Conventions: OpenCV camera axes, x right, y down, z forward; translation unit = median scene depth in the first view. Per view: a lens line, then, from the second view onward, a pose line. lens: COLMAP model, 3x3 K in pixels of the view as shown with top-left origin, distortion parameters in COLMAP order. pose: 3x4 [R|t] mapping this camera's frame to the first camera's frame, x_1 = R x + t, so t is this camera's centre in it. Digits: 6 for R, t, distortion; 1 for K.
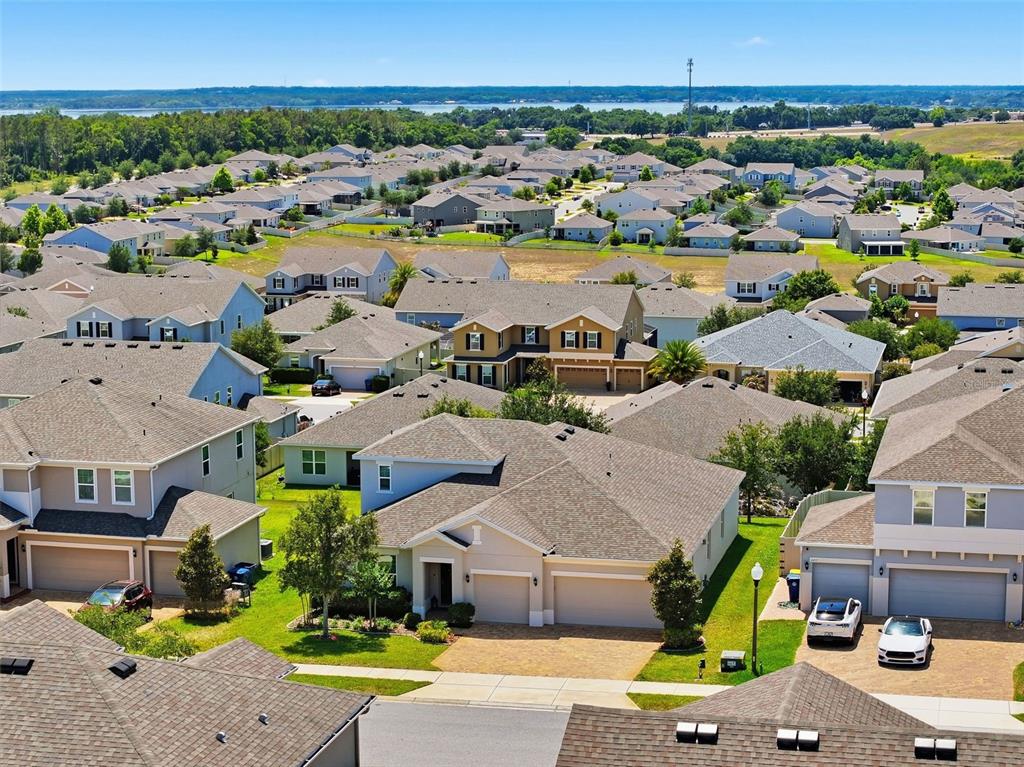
lens RADIAL K [[2065.8, 0, 511.8], [0, 2065.8, 387.2], [0, 0, 1]] dist [-0.205567, 0.000000]
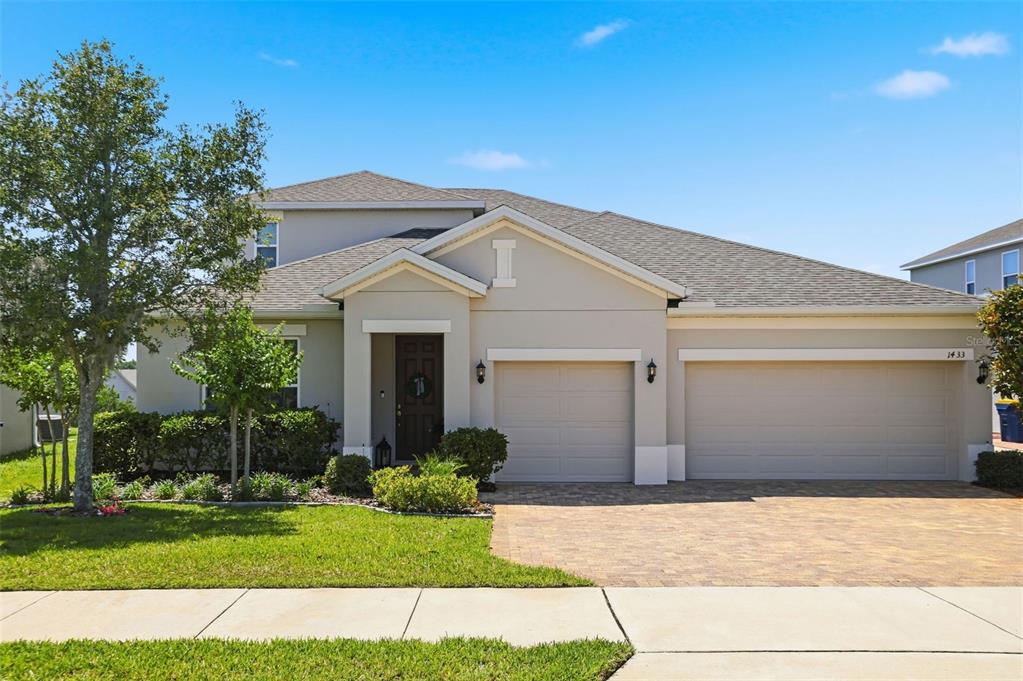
lens RADIAL K [[857.0, 0, 473.3], [0, 857.0, 371.1], [0, 0, 1]] dist [-0.010093, 0.042242]
pose [[0.979251, 0.004535, 0.202600, -0.058099], [0.026471, 0.988322, -0.150065, 0.119208], [-0.200915, 0.152315, 0.967695, 0.843623]]
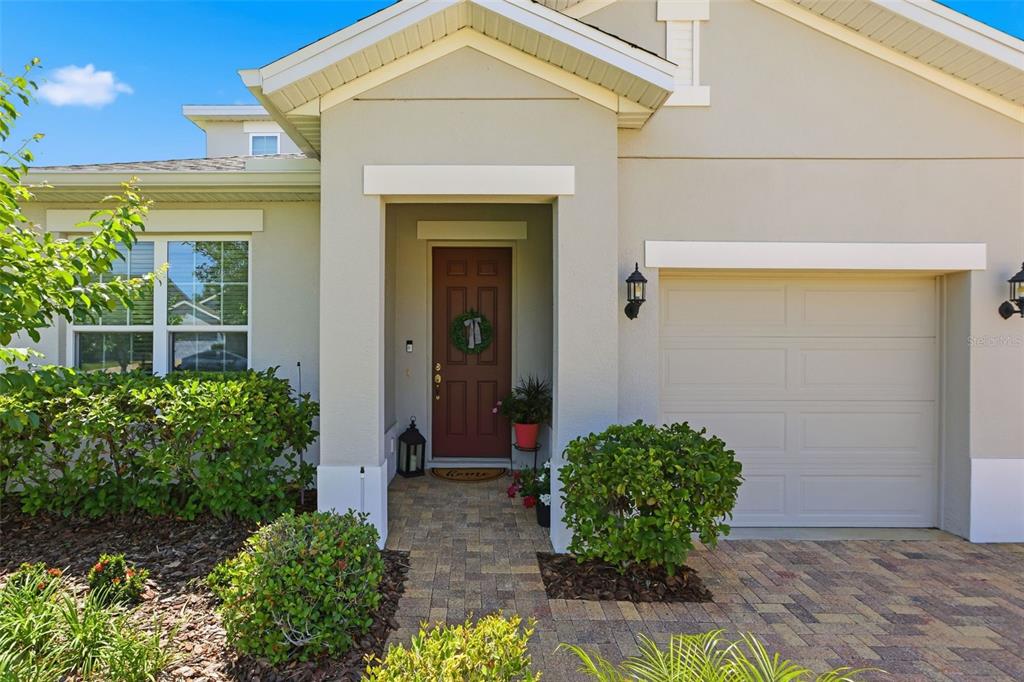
lens RADIAL K [[479.5, 0, 469.3], [0, 479.5, 341.5], [0, 0, 1]] dist [-0.016140, 0.001870]
pose [[0.974121, 0.006056, 0.225946, -0.045632], [0.029017, 0.988018, -0.151584, 0.103966], [-0.224157, 0.154217, 0.962274, 0.973154]]
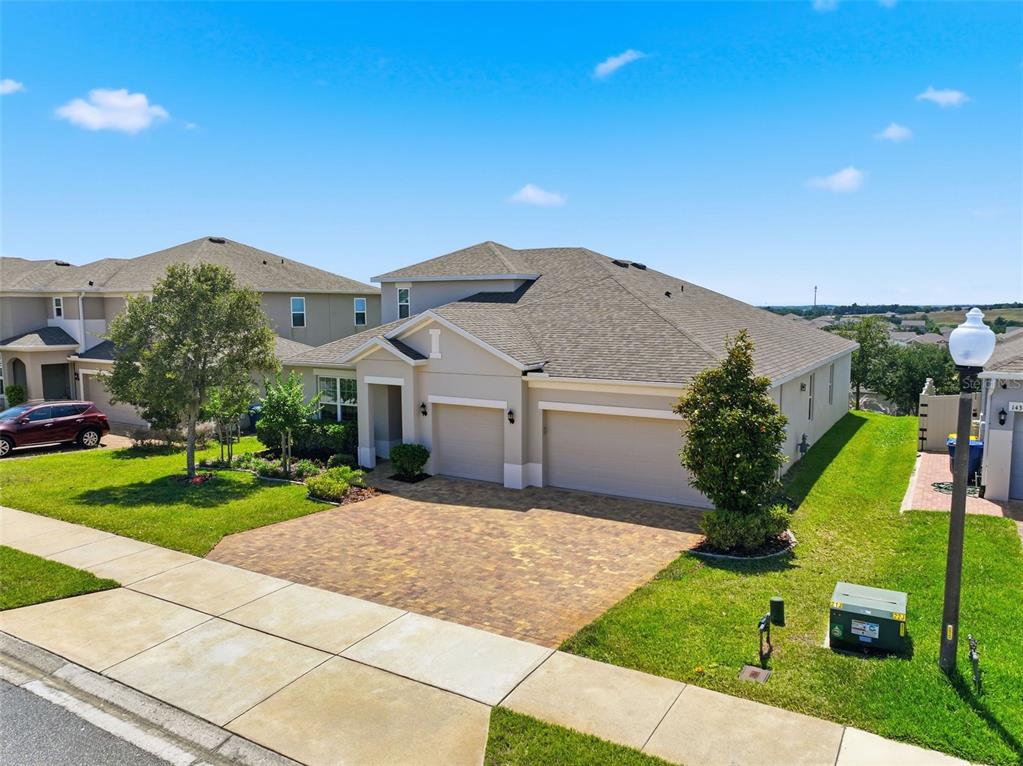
lens RADIAL K [[719.1, 0, 514.8], [0, 719.1, 375.8], [0, 0, 1]] dist [0.004583, -0.008265]
pose [[0.952742, 0.030030, -0.302293, 0.078995], [-0.046157, 0.997858, -0.046347, 0.092200], [0.300254, 0.058110, 0.952088, 0.790957]]
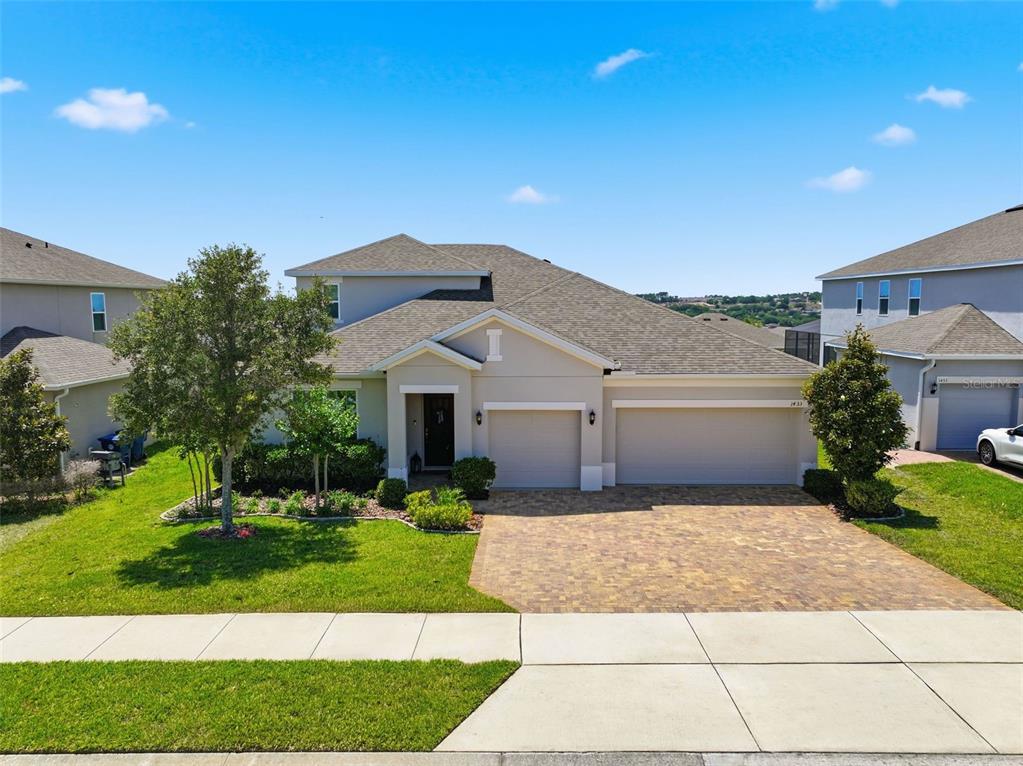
lens RADIAL K [[719.1, 0, 509.0], [0, 719.1, 383.2], [0, 0, 1]] dist [0.004583, -0.008265]
pose [[0.977472, -0.021729, 0.209945, -0.058190], [0.030466, 0.998795, -0.038470, 0.091761], [-0.208856, 0.044000, 0.976956, 0.795696]]
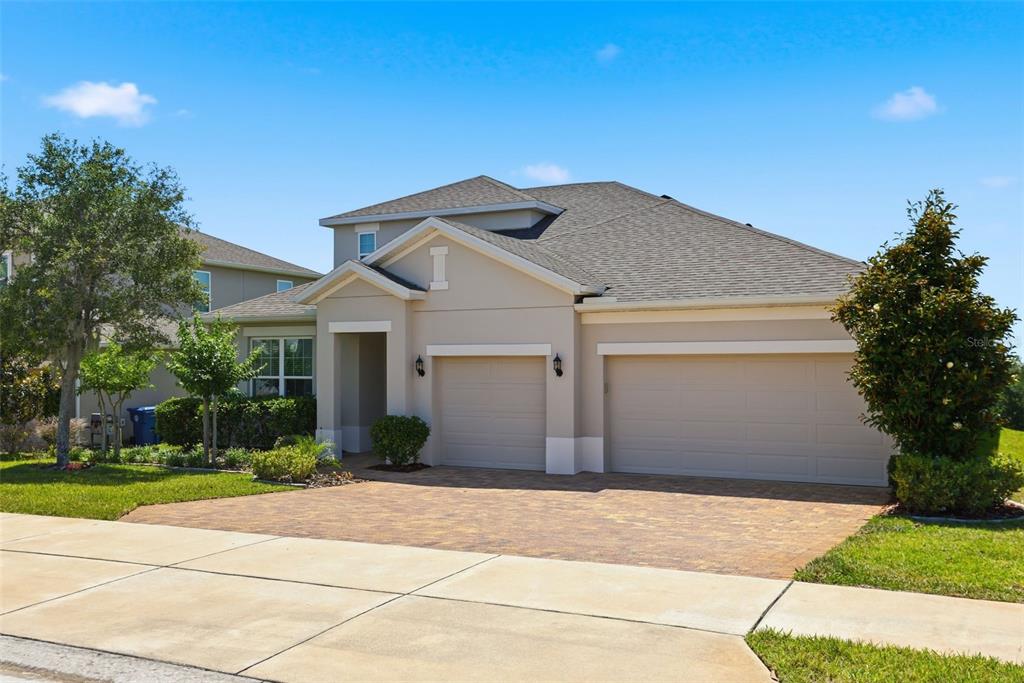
lens RADIAL K [[939.8, 0, 510.7], [0, 939.8, 339.4], [0, 0, 1]] dist [0.018469, 0.000000]
pose [[0.970536, -0.004551, -0.240913, 0.048965], [-0.037681, 0.984654, -0.170403, 0.122893], [0.237991, 0.174460, 0.955470, 0.811970]]
